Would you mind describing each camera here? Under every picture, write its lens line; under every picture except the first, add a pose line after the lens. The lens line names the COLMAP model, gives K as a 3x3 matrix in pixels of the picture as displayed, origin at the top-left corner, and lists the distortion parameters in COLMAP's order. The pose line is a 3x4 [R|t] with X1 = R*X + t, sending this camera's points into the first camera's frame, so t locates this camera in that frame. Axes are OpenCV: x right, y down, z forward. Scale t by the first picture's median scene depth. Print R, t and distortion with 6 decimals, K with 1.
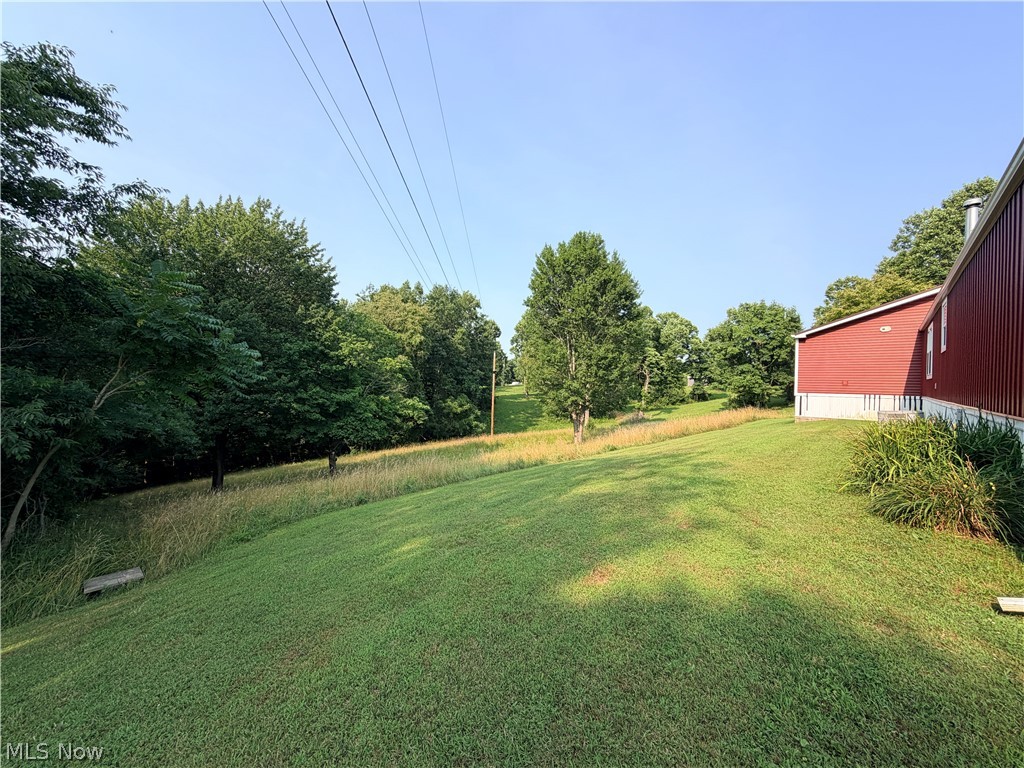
lens RADIAL K [[410.2, 0, 511.4], [0, 410.2, 386.2], [0, 0, 1]] dist [-0.000967, -0.000041]
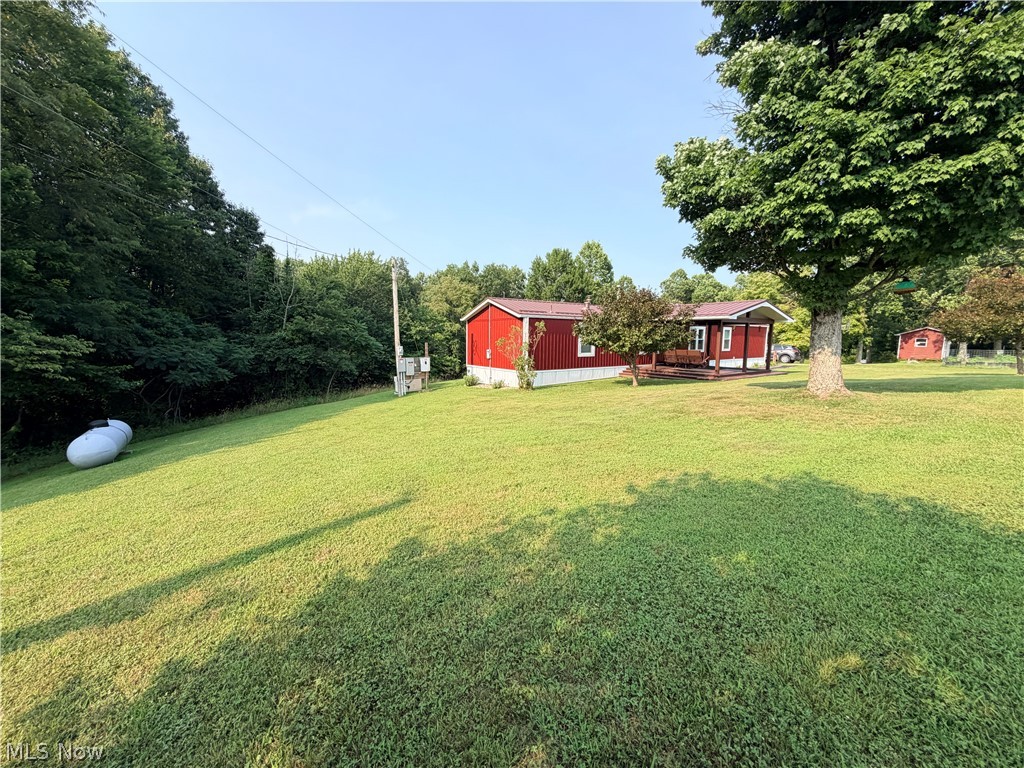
lens RADIAL K [[410.2, 0, 511.7], [0, 410.2, 383.7], [0, 0, 1]] dist [-0.000967, -0.000041]
pose [[0.981376, 0.011411, -0.191758, 0.177569], [0.009661, 0.994039, 0.108596, -0.019664], [0.191854, -0.108426, 0.975416, -0.346787]]
